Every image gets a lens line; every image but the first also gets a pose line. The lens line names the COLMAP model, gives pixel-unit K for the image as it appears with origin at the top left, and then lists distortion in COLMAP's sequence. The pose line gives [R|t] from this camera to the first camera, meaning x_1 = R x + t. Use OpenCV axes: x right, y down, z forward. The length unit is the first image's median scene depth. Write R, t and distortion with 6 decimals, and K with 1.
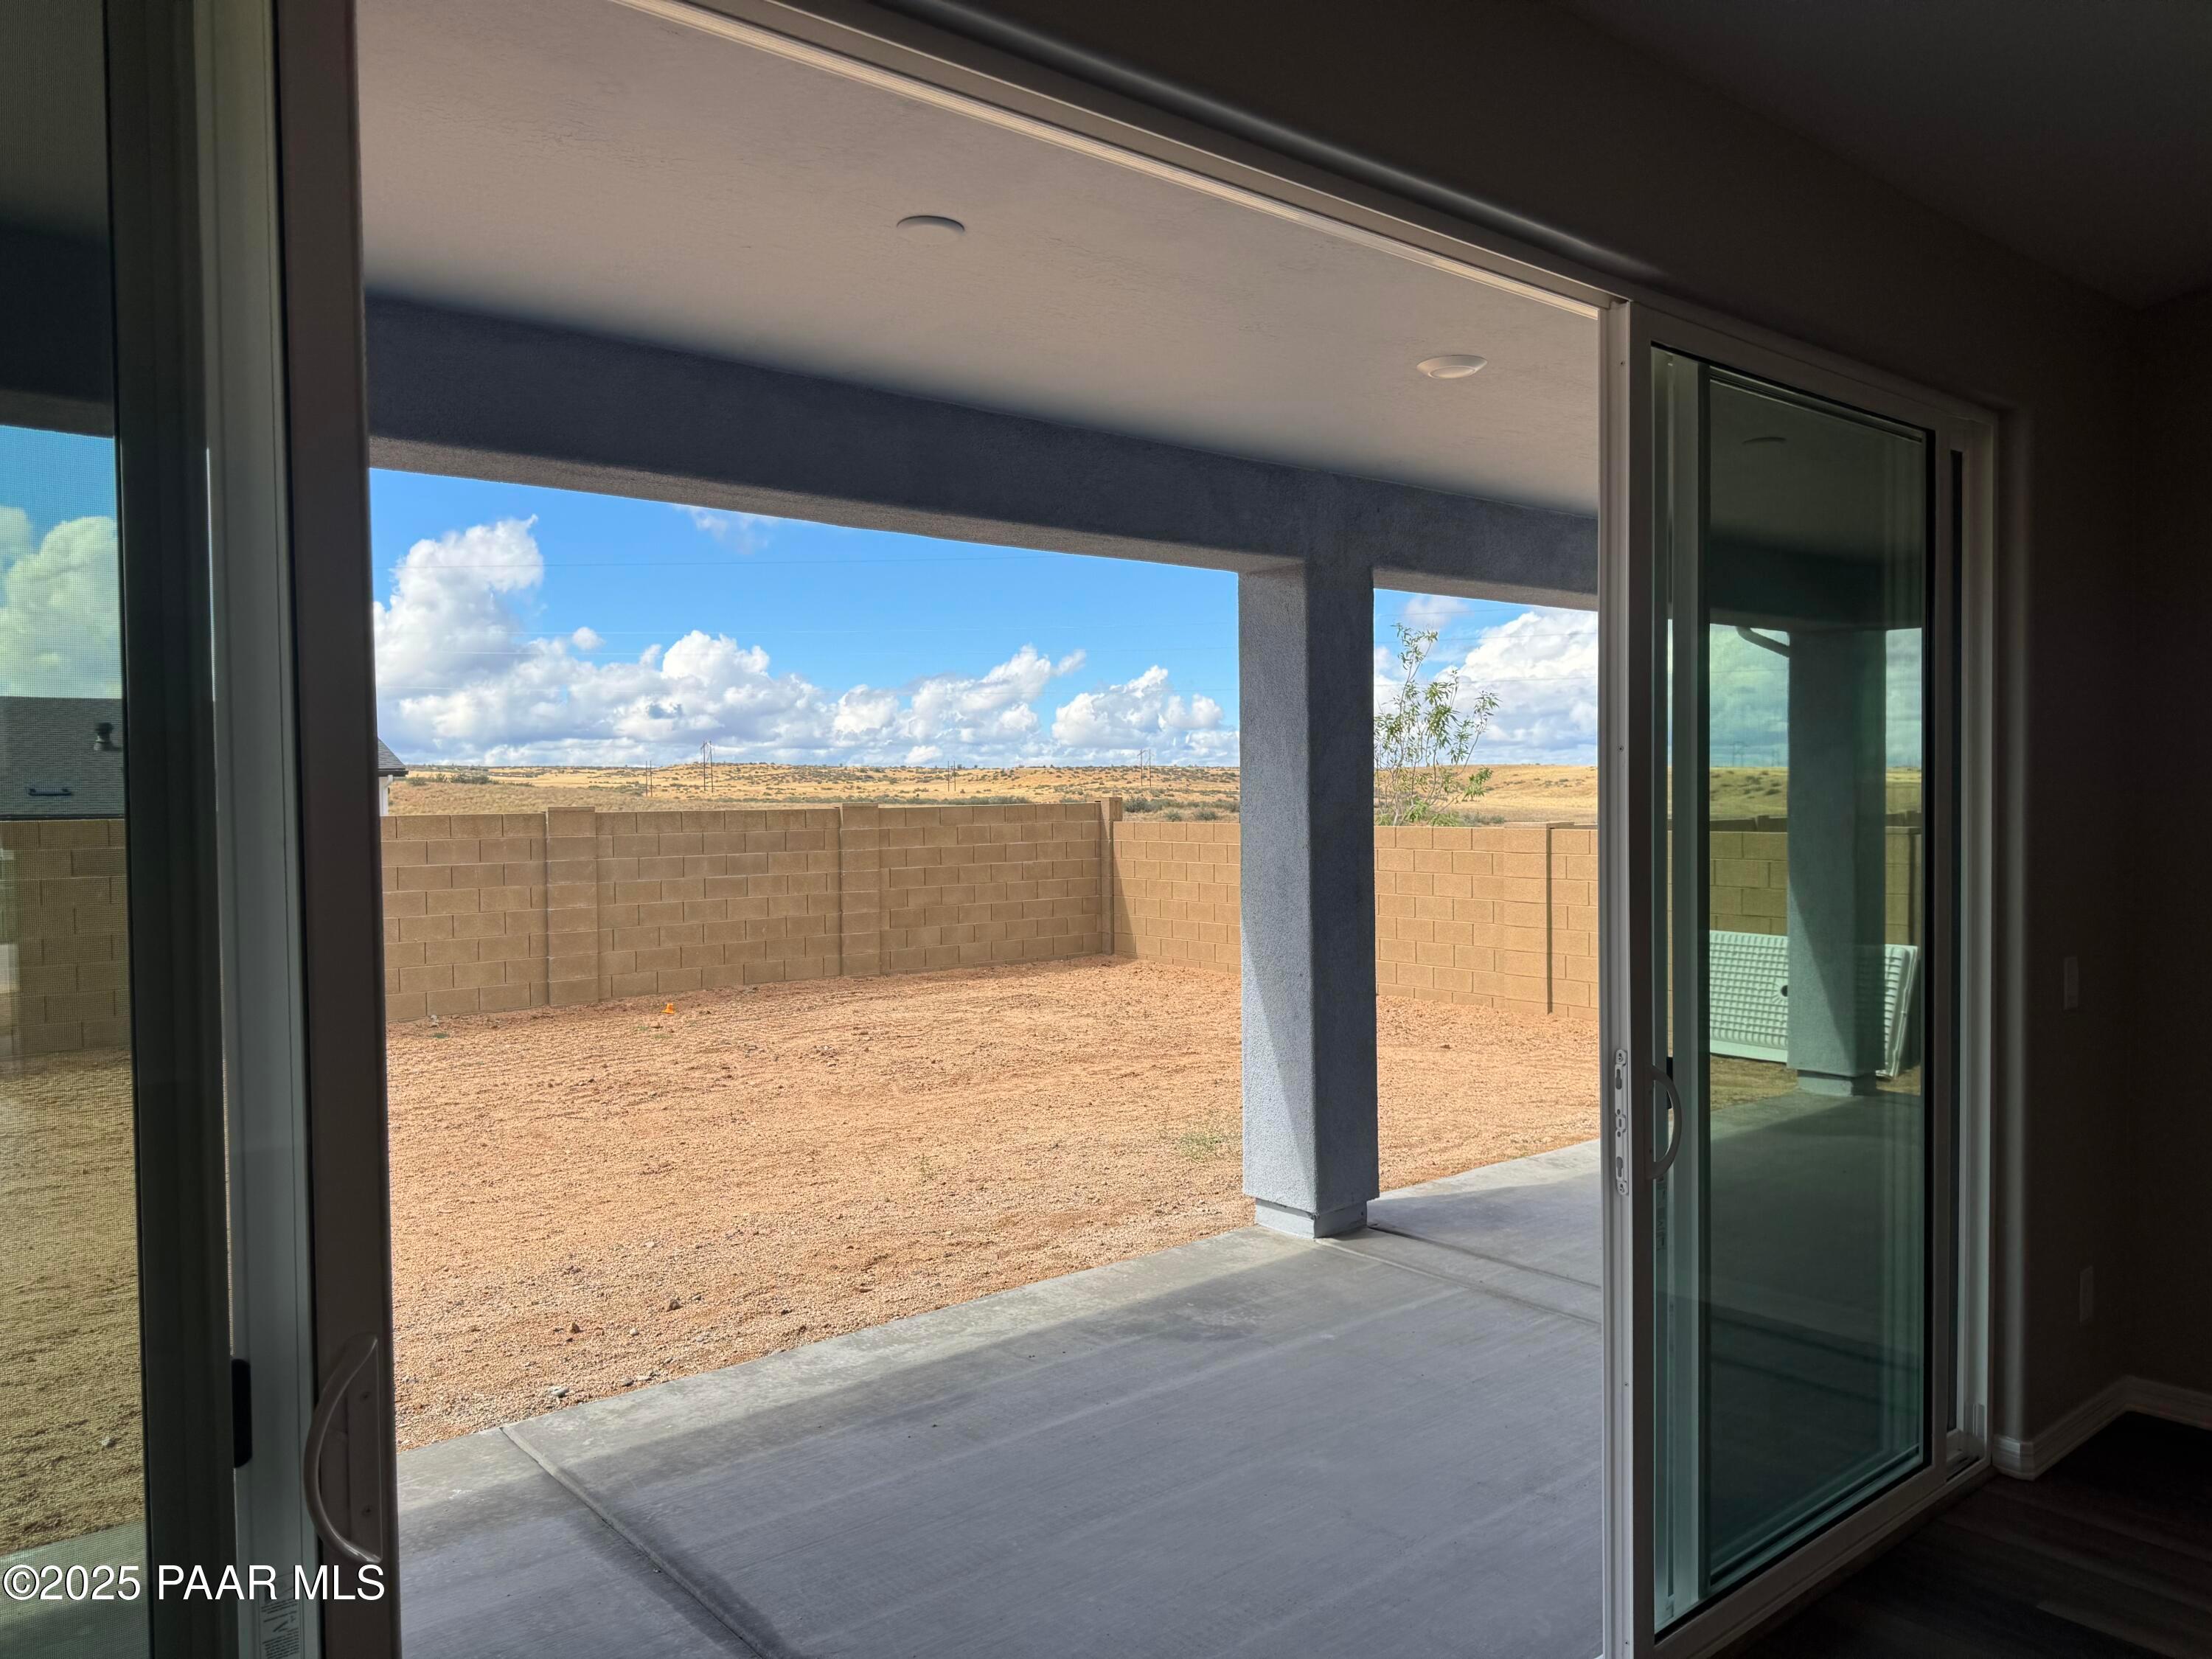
lens RADIAL K [[1548.2, 0, 1117.6], [0, 1548.2, 840.4], [0, 0, 1]] dist [0.171479, -0.002949]
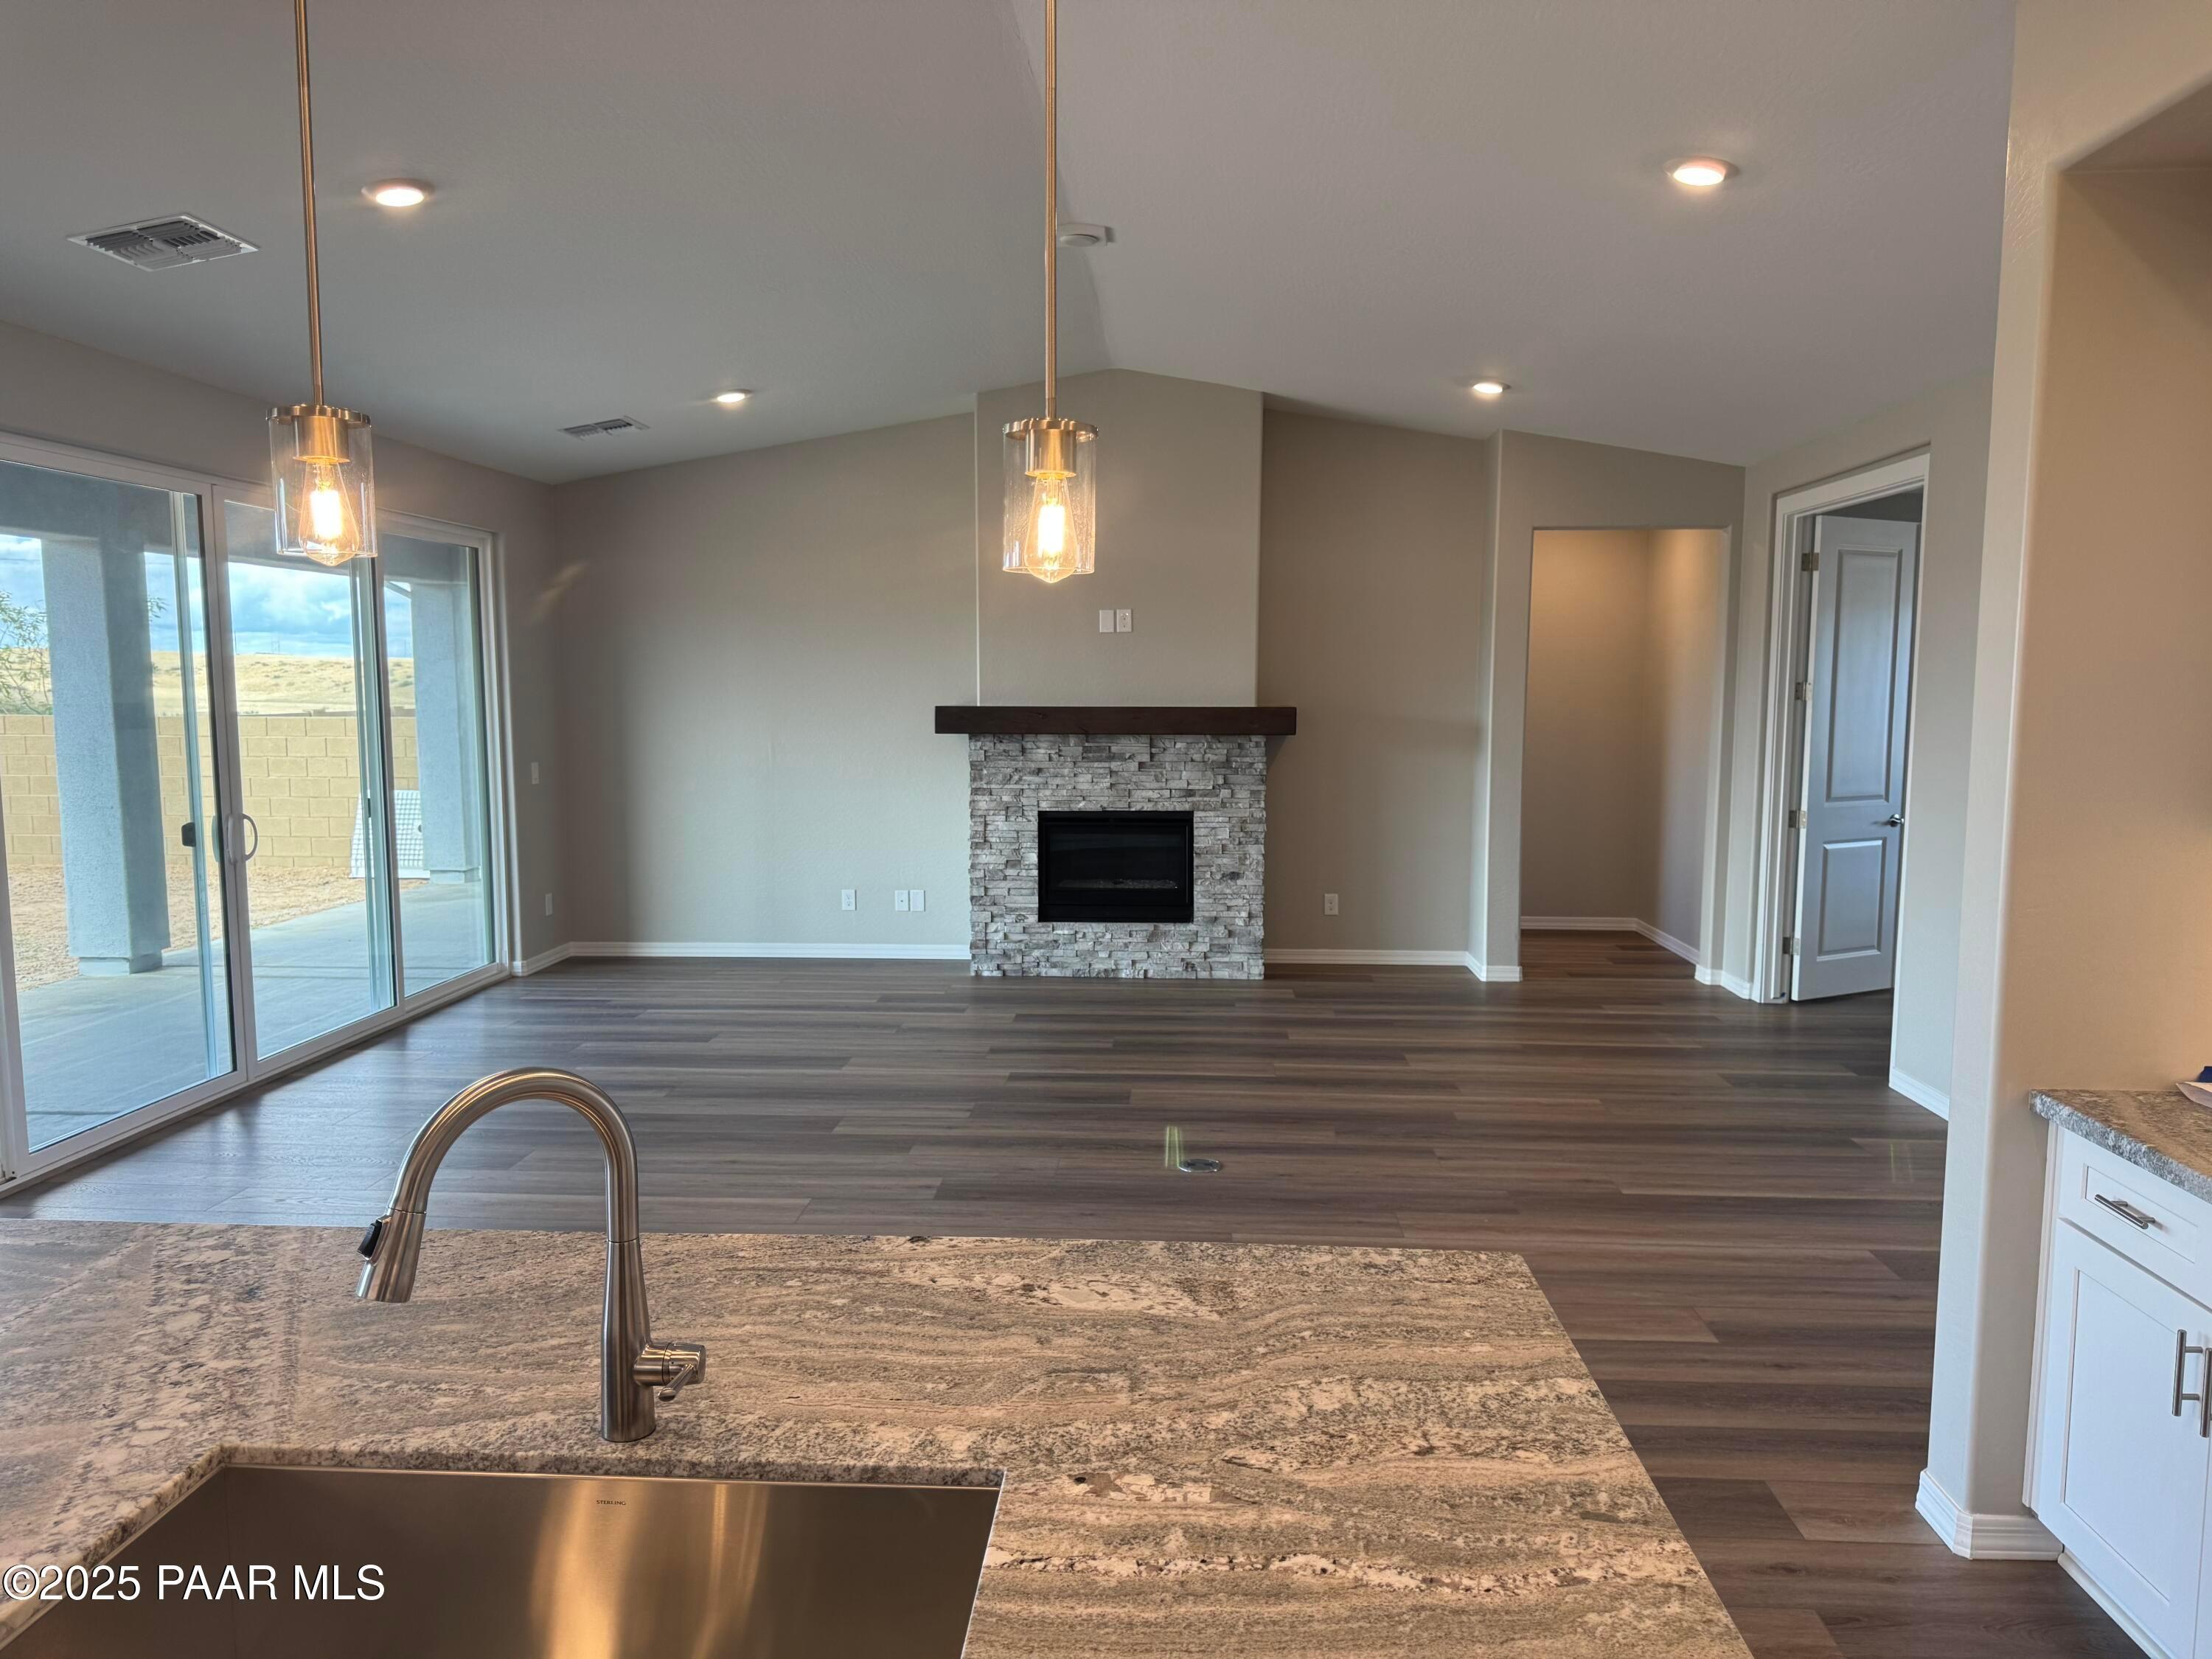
lens RADIAL K [[1549.6, 0, 1106.0], [0, 1549.6, 829.5], [0, 0, 1]] dist [0.085237, -0.067976]
pose [[0.687298, -0.062835, 0.723653, -0.117265], [0.016979, 0.997369, 0.070476, 0.004850], [-0.726177, -0.036151, 0.686557, -0.270766]]
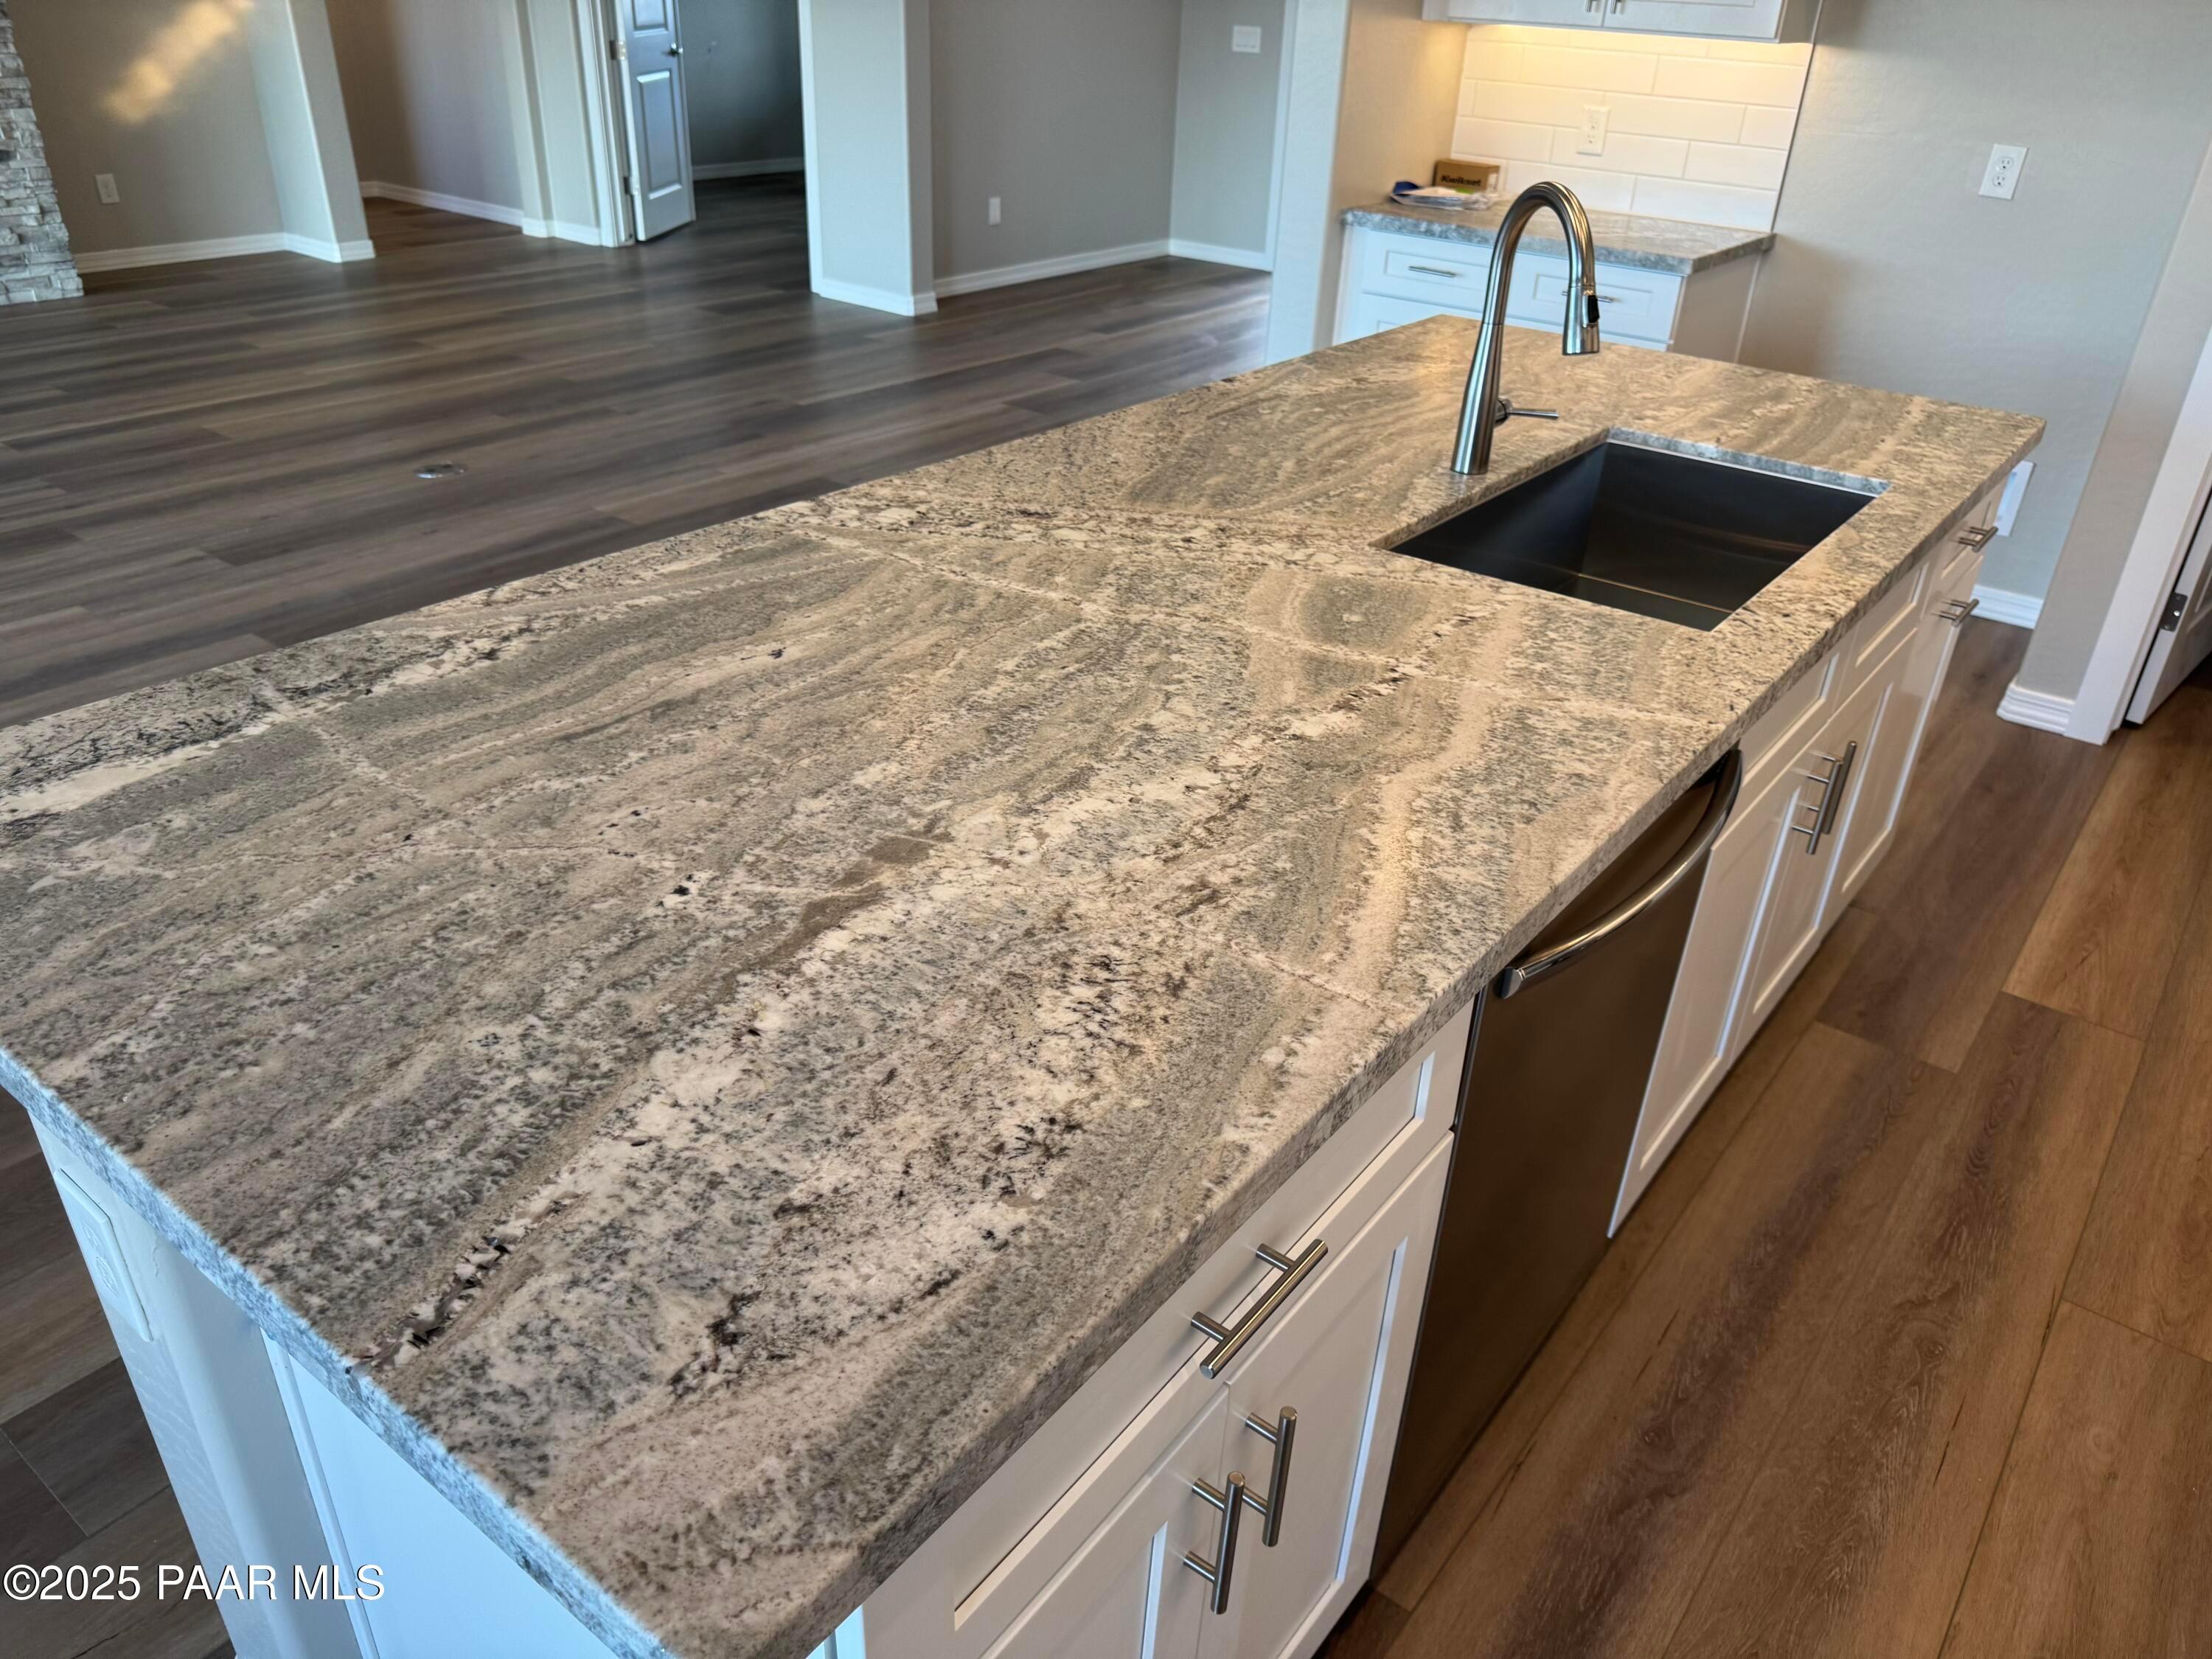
lens RADIAL K [[1550.7, 0, 1096.9], [0, 1550.7, 823.1], [0, 0, 1]] dist [0.060657, -0.058633]
pose [[-0.215343, -0.477604, 0.851775, -0.190603], [-0.003299, 0.872590, 0.488441, 0.009368], [-0.976533, 0.102372, -0.189482, -0.124848]]
